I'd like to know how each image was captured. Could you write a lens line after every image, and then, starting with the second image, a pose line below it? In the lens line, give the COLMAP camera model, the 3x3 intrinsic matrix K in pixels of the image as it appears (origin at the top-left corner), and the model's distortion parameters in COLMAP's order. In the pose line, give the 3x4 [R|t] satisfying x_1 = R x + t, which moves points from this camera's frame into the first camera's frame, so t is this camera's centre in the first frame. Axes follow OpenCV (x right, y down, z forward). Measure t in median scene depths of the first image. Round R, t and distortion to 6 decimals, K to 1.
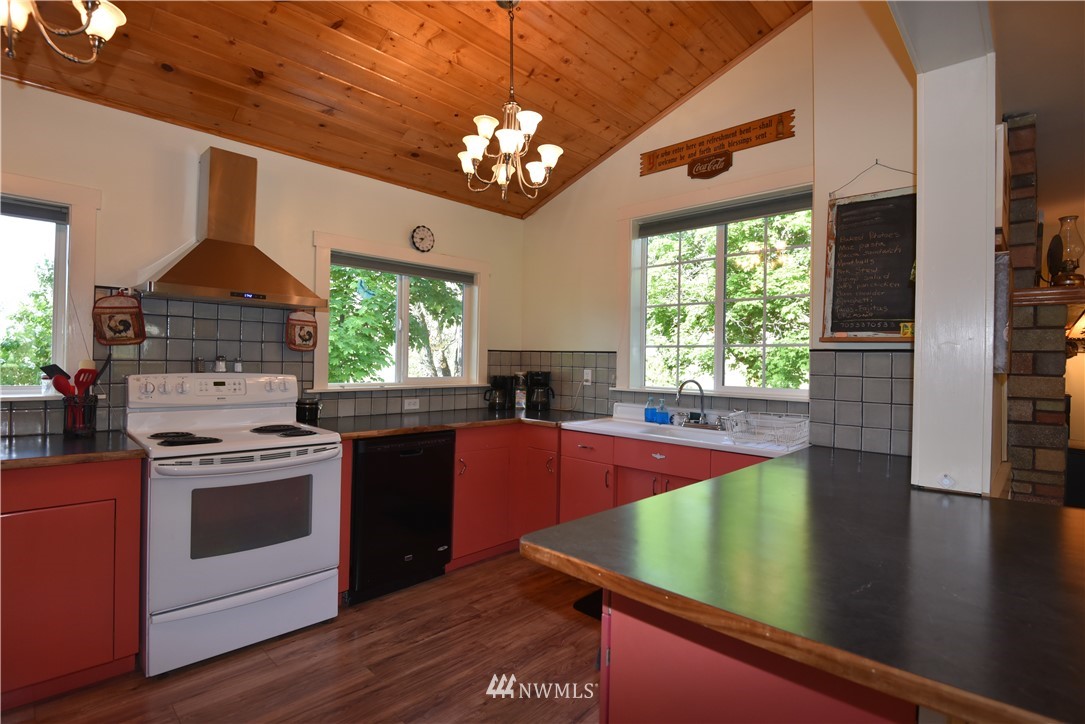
lens RADIAL K [[520.9, 0, 545.0], [0, 520.9, 354.3], [0, 0, 1]] dist [-0.015542, -0.000474]
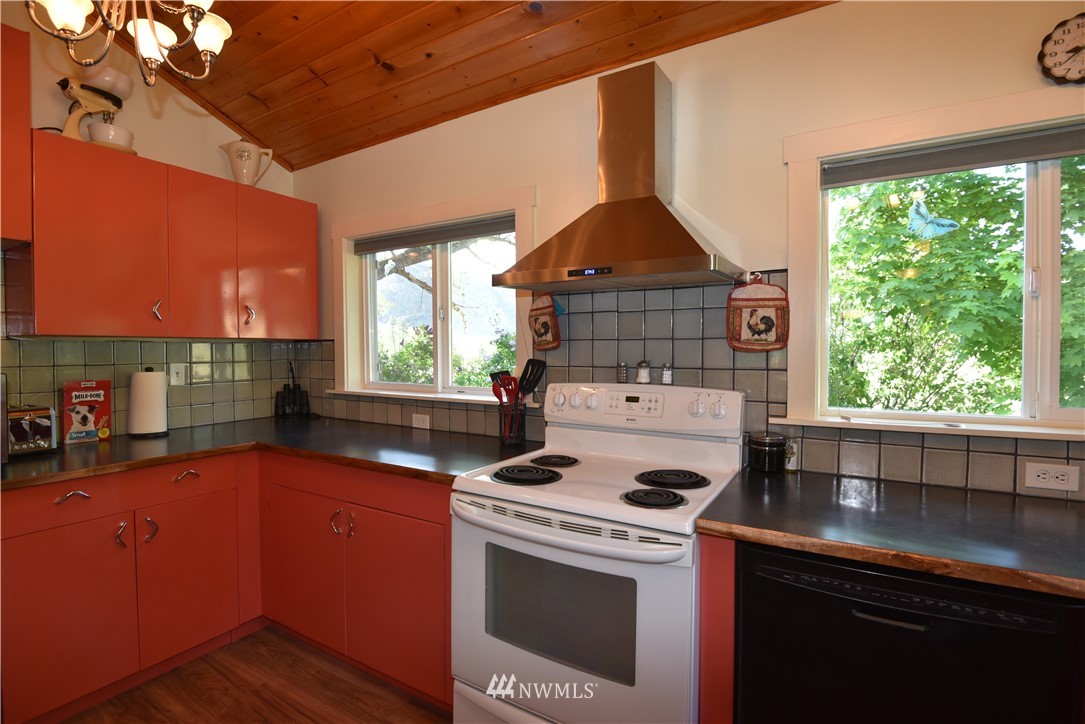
lens RADIAL K [[520.9, 0, 542.5], [0, 520.9, 357.7], [0, 0, 1]] dist [-0.015542, -0.000474]
pose [[0.213691, -0.002792, -0.976897, 0.057660], [0.019111, 0.999816, 0.001323, -0.004937], [0.976714, -0.018952, 0.213705, 0.707012]]
